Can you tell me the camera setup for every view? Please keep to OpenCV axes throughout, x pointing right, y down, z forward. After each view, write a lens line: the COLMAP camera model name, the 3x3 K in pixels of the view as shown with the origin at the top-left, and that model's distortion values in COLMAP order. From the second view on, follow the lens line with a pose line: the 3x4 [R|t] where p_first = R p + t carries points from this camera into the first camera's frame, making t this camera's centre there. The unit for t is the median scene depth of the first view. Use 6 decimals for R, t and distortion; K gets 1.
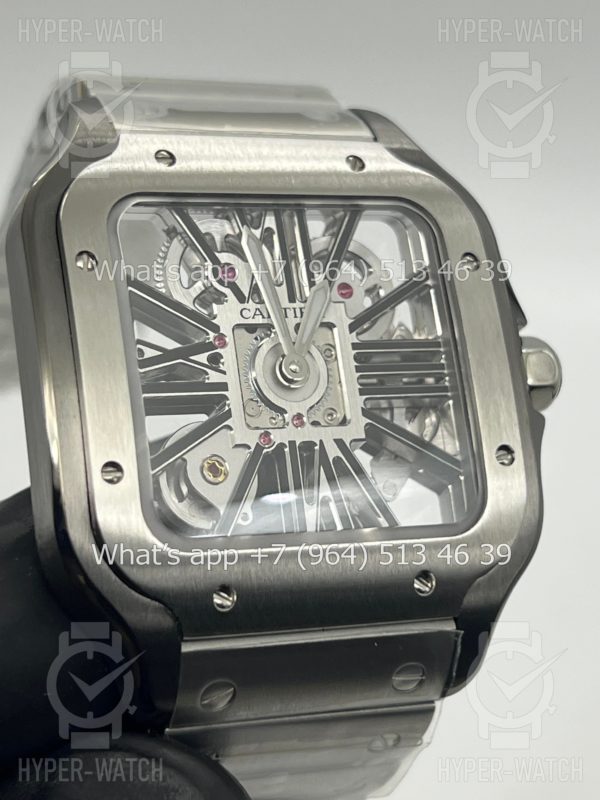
lens RADIAL K [[1852.2, 0, 297.0], [0, 1852.2, 402.4], [0, 0, 1]] dist [0.182565, 0.000000]
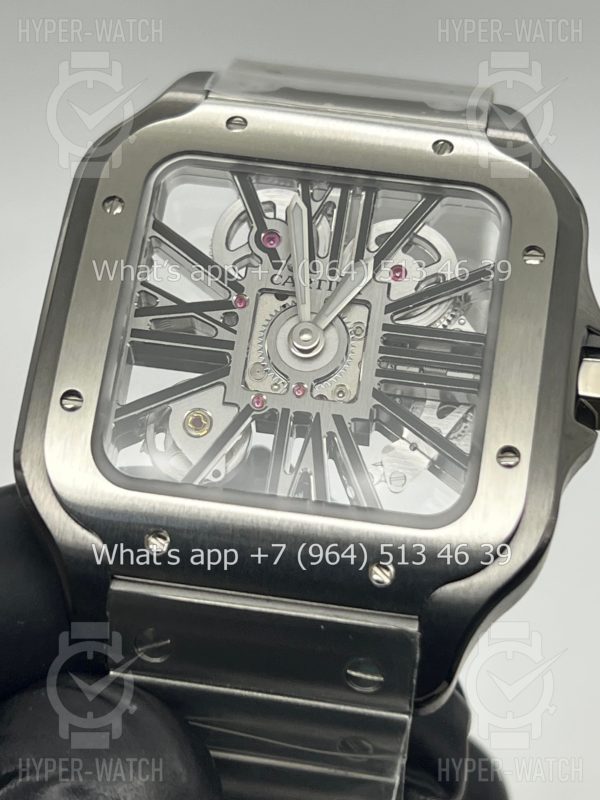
lens RADIAL K [[1852.2, 0, 304.3], [0, 1852.2, 412.3], [0, 0, 1]] dist [0.182565, 0.000000]
pose [[0.874733, 0.115113, -0.470734, 0.458142], [-0.159647, 0.985605, -0.055641, 0.074392], [0.457553, 0.123822, 0.880519, 0.144157]]
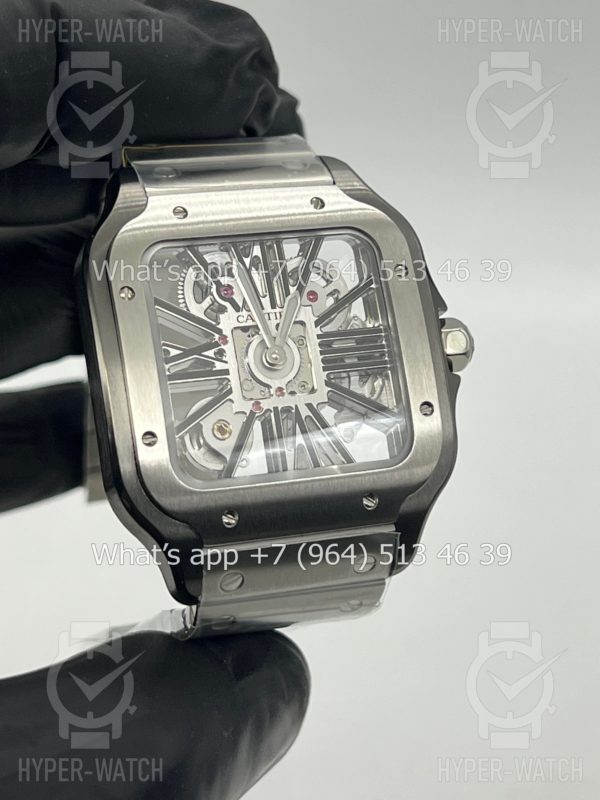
lens RADIAL K [[1852.2, 0, 299.5], [0, 1852.2, 398.1], [0, 0, 1]] dist [0.182565, 0.000000]
pose [[0.996461, -0.039990, -0.073937, 0.121887], [0.046185, 0.995388, 0.084076, -0.105703], [0.070234, -0.087193, 0.993713, -0.434675]]
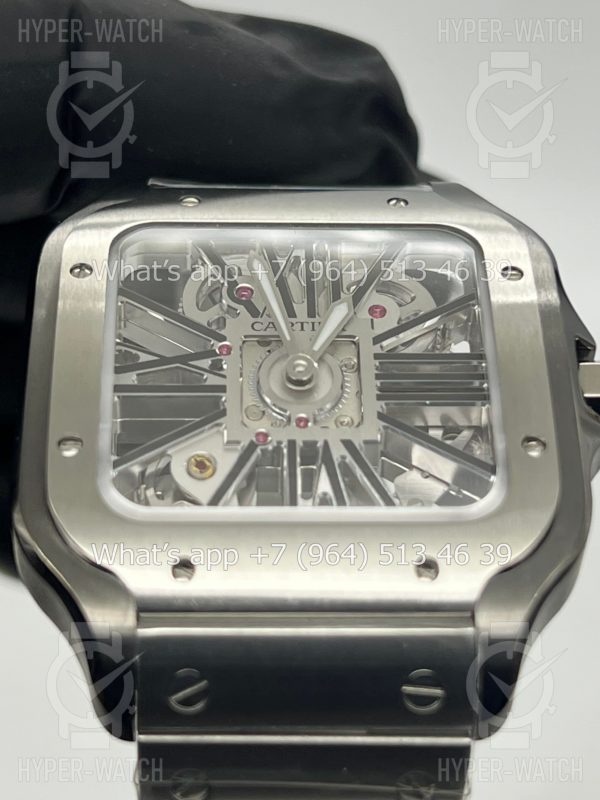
lens RADIAL K [[1852.2, 0, 300.5], [0, 1852.2, 399.1], [0, 0, 1]] dist [0.182565, 0.000000]
pose [[0.936661, -0.104067, -0.334420, 0.310282], [-0.015208, 0.941851, -0.335686, 0.309498], [0.349908, 0.319510, 0.880612, 0.172554]]
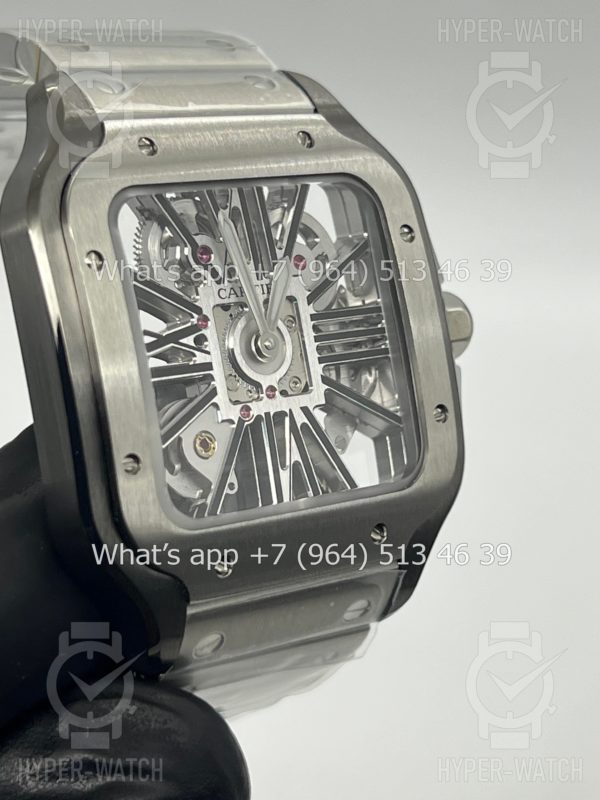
lens RADIAL K [[1852.2, 0, 300.0], [0, 1852.2, 396.3], [0, 0, 1]] dist [0.182565, 0.000000]
pose [[0.969148, -0.023273, 0.245379, -0.249527], [-0.020493, 0.984478, 0.174310, -0.177732], [-0.245627, -0.173961, 0.953627, -0.049711]]
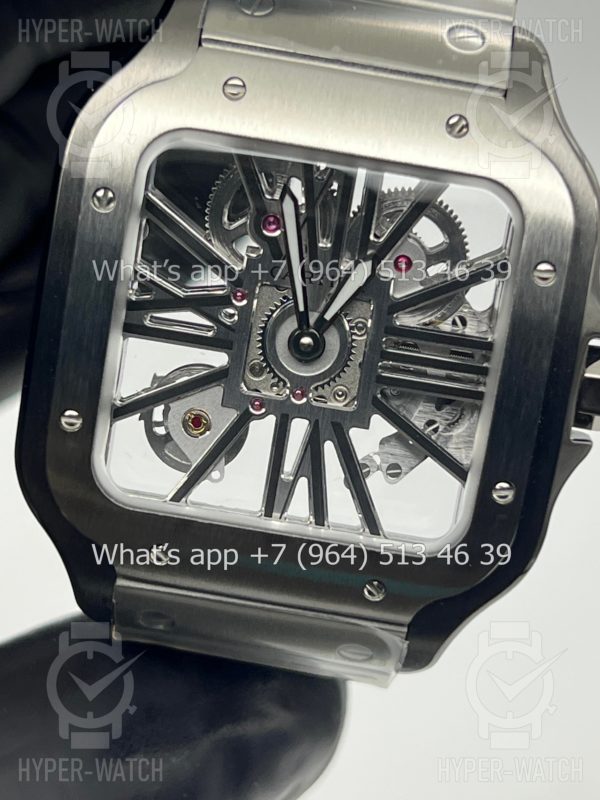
lens RADIAL K [[1852.2, 0, 301.1], [0, 1852.2, 402.1], [0, 0, 1]] dist [0.182565, 0.000000]
pose [[0.873919, 0.345225, -0.342178, 0.331841], [-0.171061, 0.877367, 0.448292, -0.417839], [0.454977, -0.333237, 0.825802, 0.196475]]
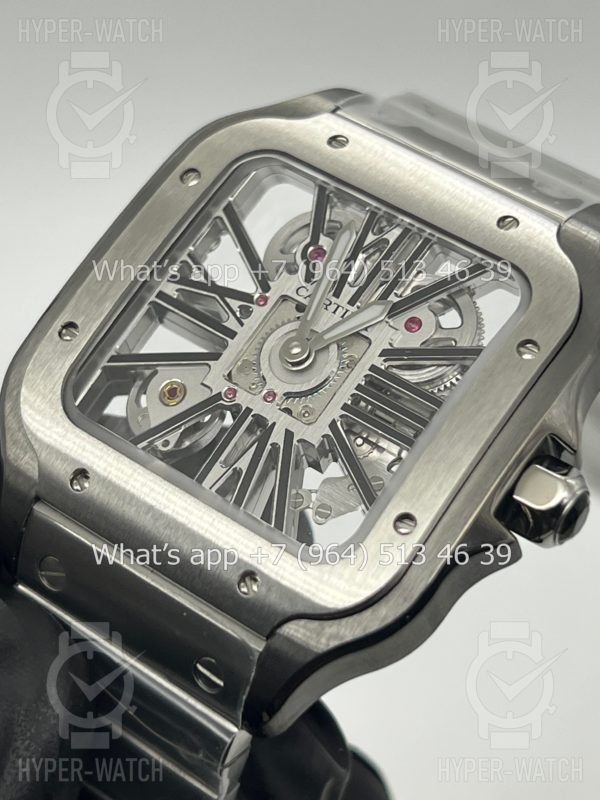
lens RADIAL K [[1852.2, 0, 276.4], [0, 1852.2, 397.4], [0, 0, 1]] dist [0.182565, 0.000000]
pose [[0.572469, 0.357900, -0.737690, 0.733057], [-0.503430, 0.863573, 0.028298, -0.019493], [0.647177, 0.355176, 0.674546, 0.325671]]
